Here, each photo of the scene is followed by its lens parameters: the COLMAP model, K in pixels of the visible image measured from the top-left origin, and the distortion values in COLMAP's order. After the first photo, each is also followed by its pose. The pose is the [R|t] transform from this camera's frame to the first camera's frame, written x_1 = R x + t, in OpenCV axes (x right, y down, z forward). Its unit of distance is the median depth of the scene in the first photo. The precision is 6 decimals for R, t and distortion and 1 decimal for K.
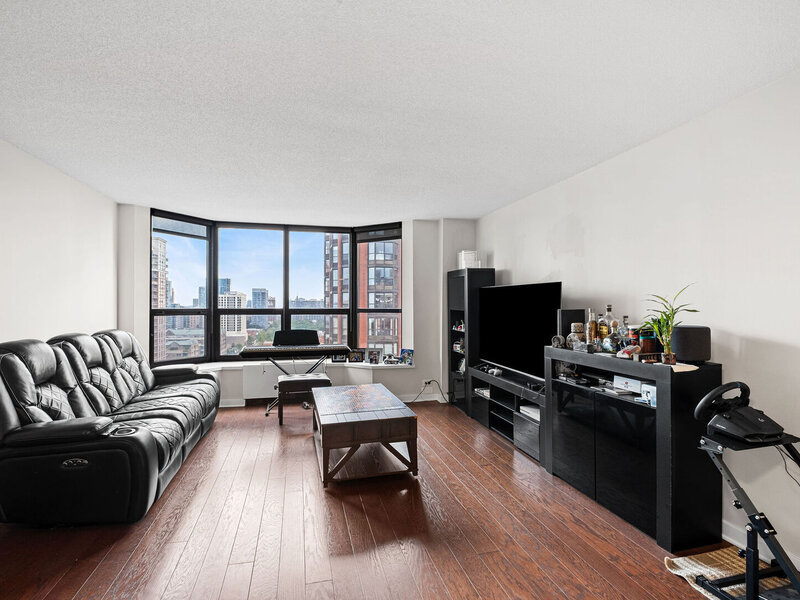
lens RADIAL K [[395.9, 0, 394.1], [0, 395.9, 303.4], [0, 0, 1]] dist [-0.005305, -0.006063]
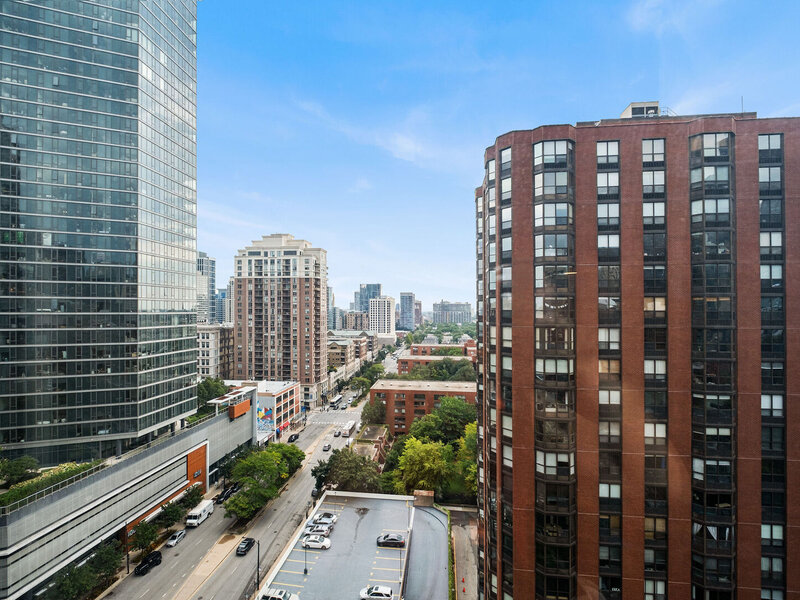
lens RADIAL K [[395.9, 0, 399.2], [0, 395.9, 304.4], [0, 0, 1]] dist [-0.005305, -0.006063]
pose [[0.940465, -0.002693, -0.339881, -0.045760], [0.000816, 0.999984, -0.005666, -0.005403], [0.339891, 0.005051, 0.940451, 0.116484]]
